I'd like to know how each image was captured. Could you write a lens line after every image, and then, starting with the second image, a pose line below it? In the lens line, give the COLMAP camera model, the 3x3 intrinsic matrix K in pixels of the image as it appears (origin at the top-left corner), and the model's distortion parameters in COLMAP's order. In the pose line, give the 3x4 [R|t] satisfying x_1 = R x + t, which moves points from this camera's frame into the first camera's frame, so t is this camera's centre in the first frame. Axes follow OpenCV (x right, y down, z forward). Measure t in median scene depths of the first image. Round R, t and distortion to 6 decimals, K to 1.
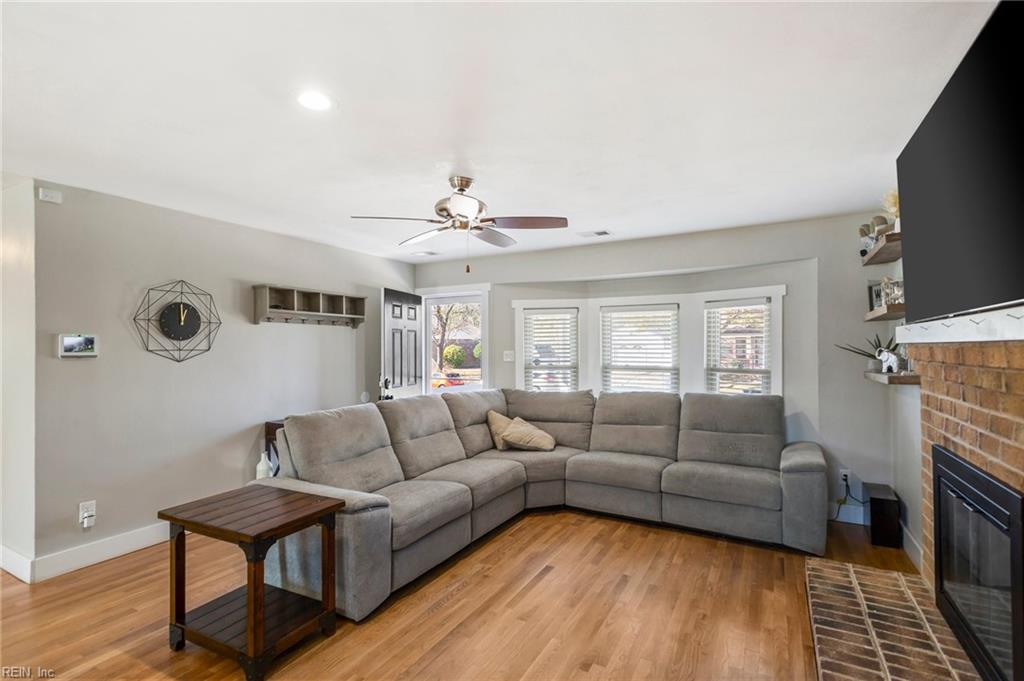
lens RADIAL K [[487.2, 0, 507.3], [0, 487.2, 346.8], [0, 0, 1]] dist [-0.000039, 0.000247]
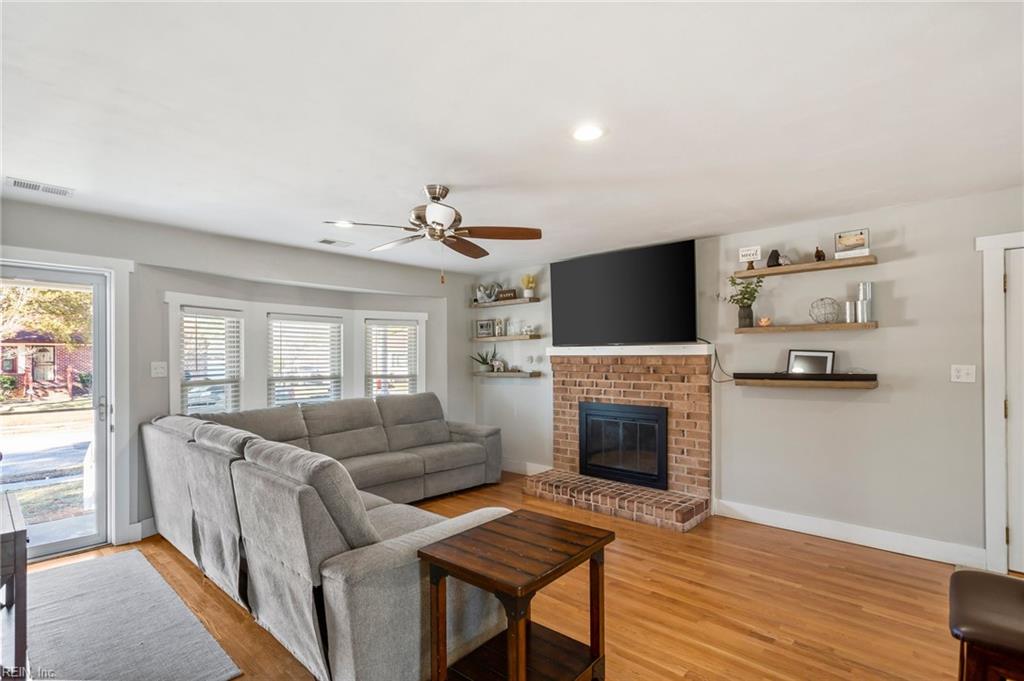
lens RADIAL K [[492.5, 0, 512.7], [0, 492.5, 357.3], [0, 0, 1]] dist [0.001477, 0.000430]
pose [[0.224255, 0.002834, 0.974526, -1.027965], [-0.003171, 0.999993, -0.002178, 0.002990], [-0.974525, -0.002602, 0.224262, 0.600238]]
